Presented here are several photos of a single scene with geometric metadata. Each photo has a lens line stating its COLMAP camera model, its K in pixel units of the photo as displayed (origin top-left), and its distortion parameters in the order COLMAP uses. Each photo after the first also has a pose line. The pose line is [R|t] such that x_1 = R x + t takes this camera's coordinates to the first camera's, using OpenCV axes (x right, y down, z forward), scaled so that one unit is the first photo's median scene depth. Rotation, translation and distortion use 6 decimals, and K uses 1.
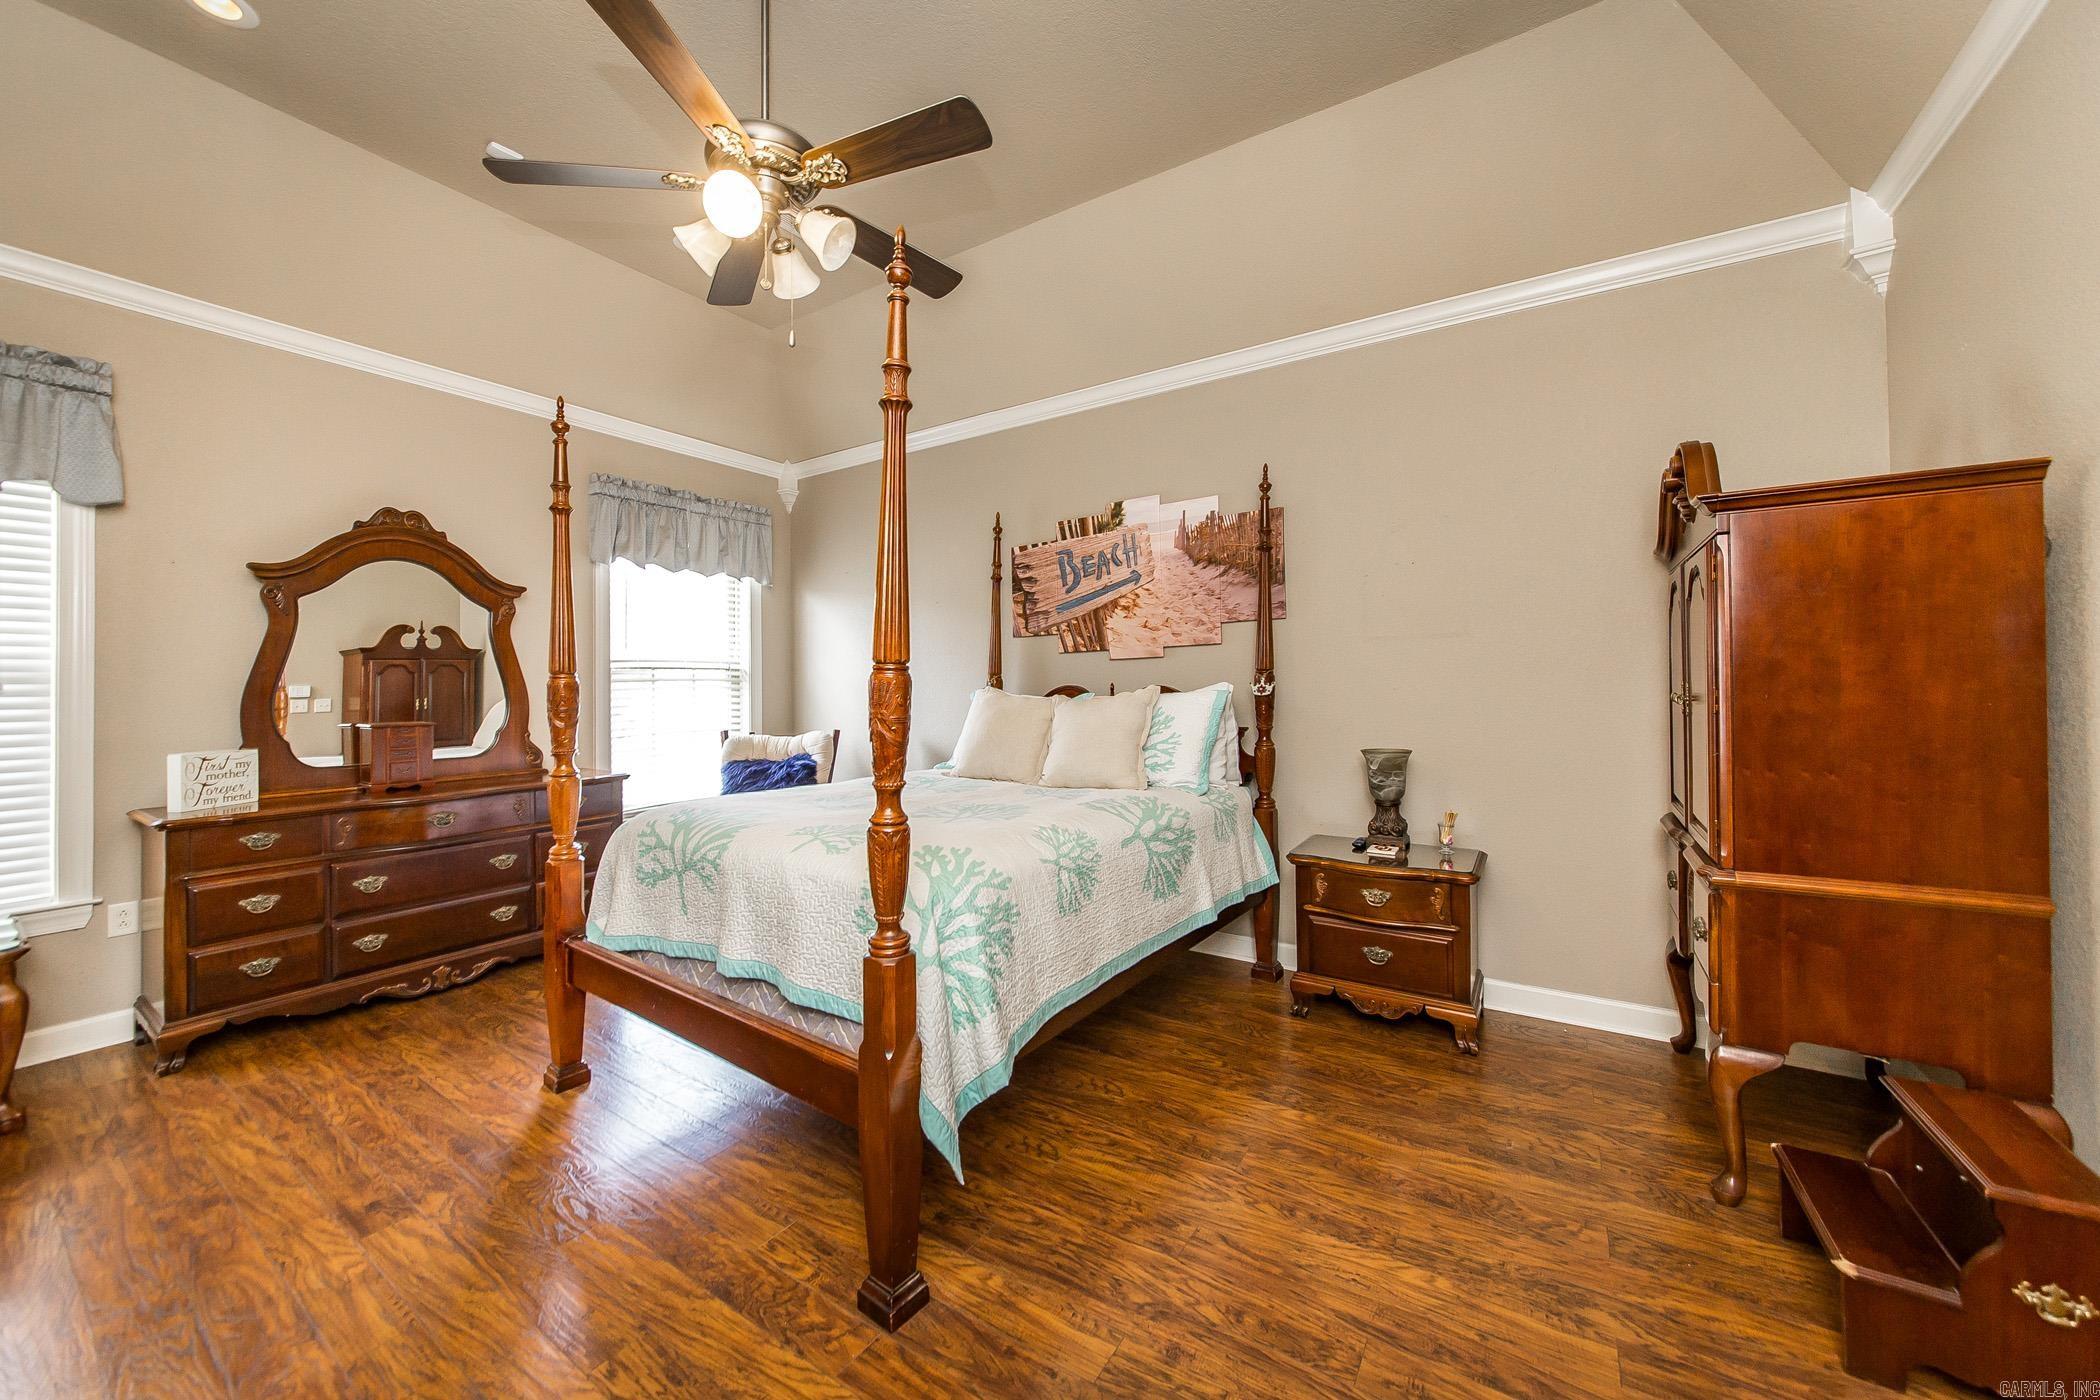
lens RADIAL K [[757.2, 0, 1045.5], [0, 757.2, 686.9], [0, 0, 1]] dist [-0.001223, -0.000053]
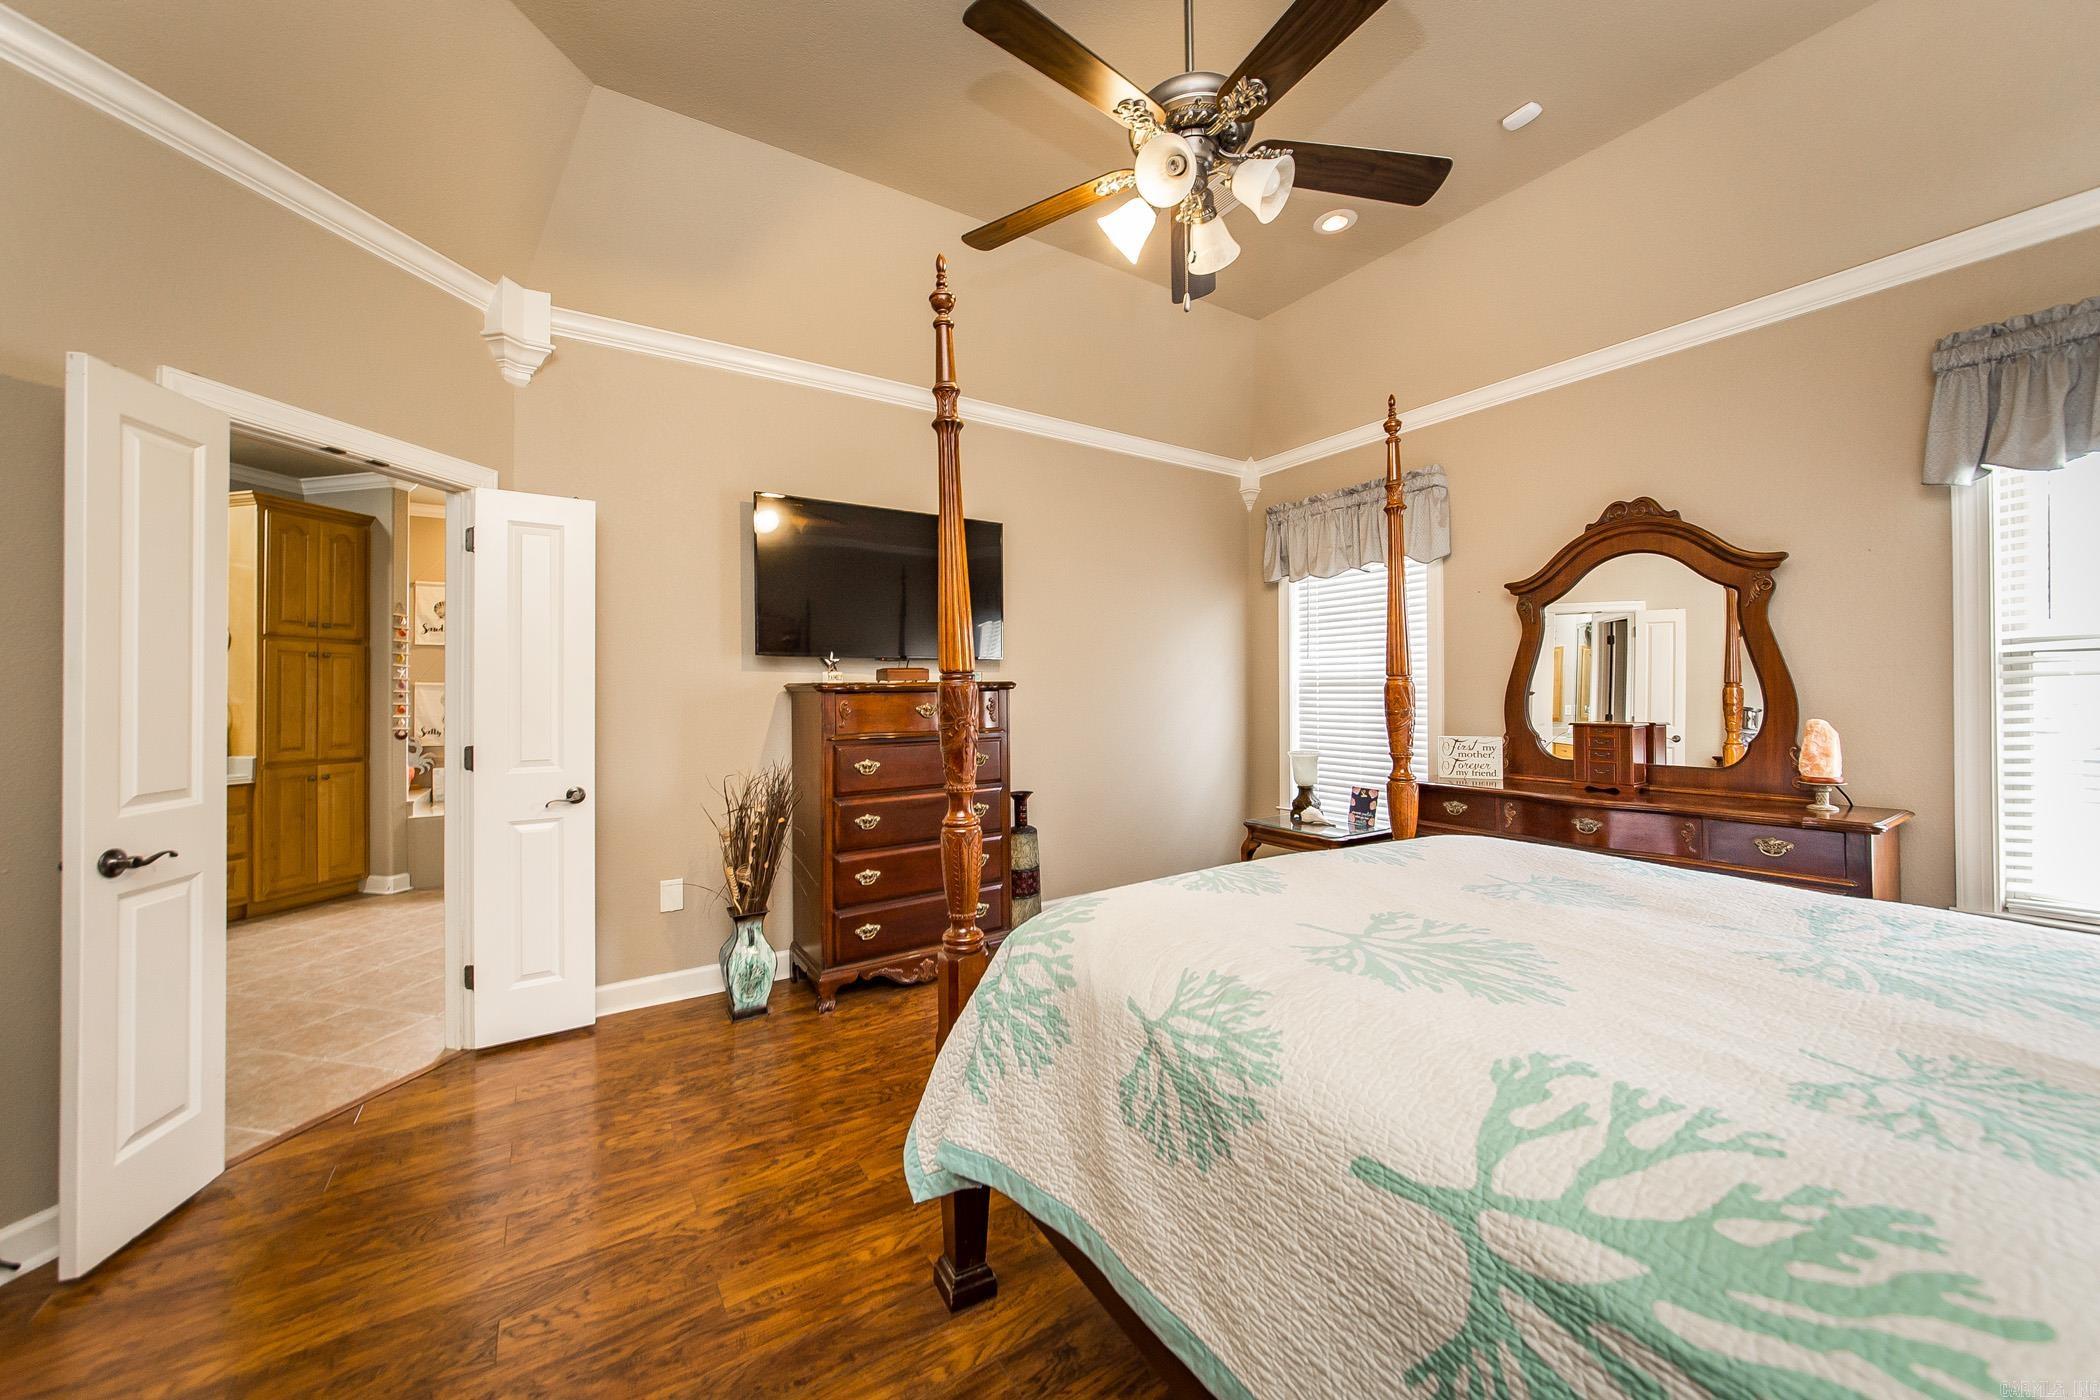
lens RADIAL K [[779.7, 0, 1043.9], [0, 779.7, 710.2], [0, 0, 1]] dist [-0.002385, -0.000039]
pose [[-0.389553, 0.037546, -0.920239, 0.139493], [-0.006407, 0.999034, 0.043474, -0.003724], [0.920982, 0.022832, -0.388936, 0.294788]]
